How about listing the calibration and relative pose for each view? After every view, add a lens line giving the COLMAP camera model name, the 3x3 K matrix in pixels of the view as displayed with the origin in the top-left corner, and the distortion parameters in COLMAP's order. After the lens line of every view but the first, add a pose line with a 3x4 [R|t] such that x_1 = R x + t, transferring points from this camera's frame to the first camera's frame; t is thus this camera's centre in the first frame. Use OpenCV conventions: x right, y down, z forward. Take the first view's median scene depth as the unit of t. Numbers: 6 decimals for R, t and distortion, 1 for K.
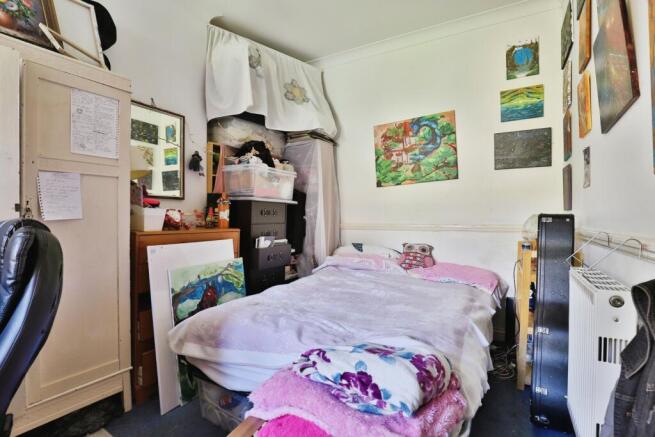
lens RADIAL K [[318.8, 0, 328.8], [0, 318.8, 219.6], [0, 0, 1]] dist [-0.038497, 0.009209]
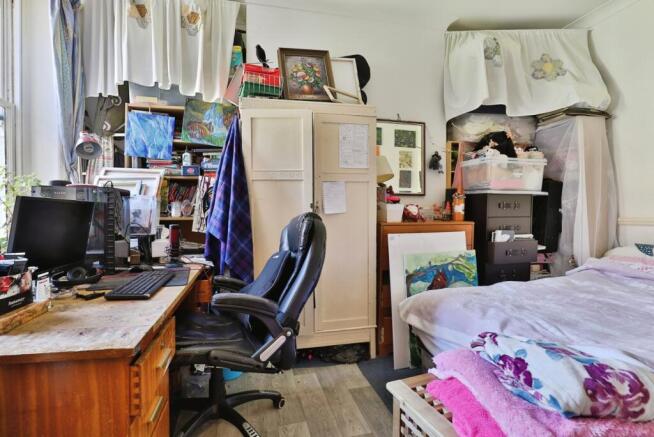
lens RADIAL K [[320.6, 0, 326.9], [0, 320.6, 209.2], [0, 0, 1]] dist [-0.029218, 0.000846]
pose [[0.692796, -0.013271, -0.721011, 0.121037], [0.002408, 0.999868, -0.016090, 0.002958], [0.721130, 0.009411, 0.692736, -0.049871]]
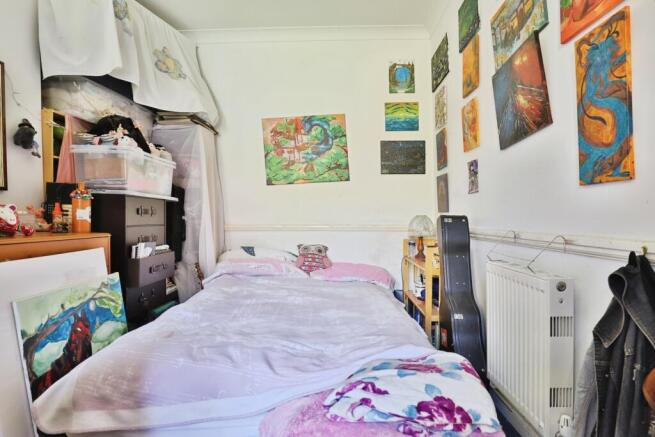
lens RADIAL K [[323.6, 0, 327.0], [0, 323.6, 222.6], [0, 0, 1]] dist [-0.031447, 0.001824]
pose [[0.883372, -0.004959, 0.468646, -0.166875], [0.000860, 0.999959, 0.008959, -0.001465], [-0.468672, -0.007511, 0.883340, 0.108085]]
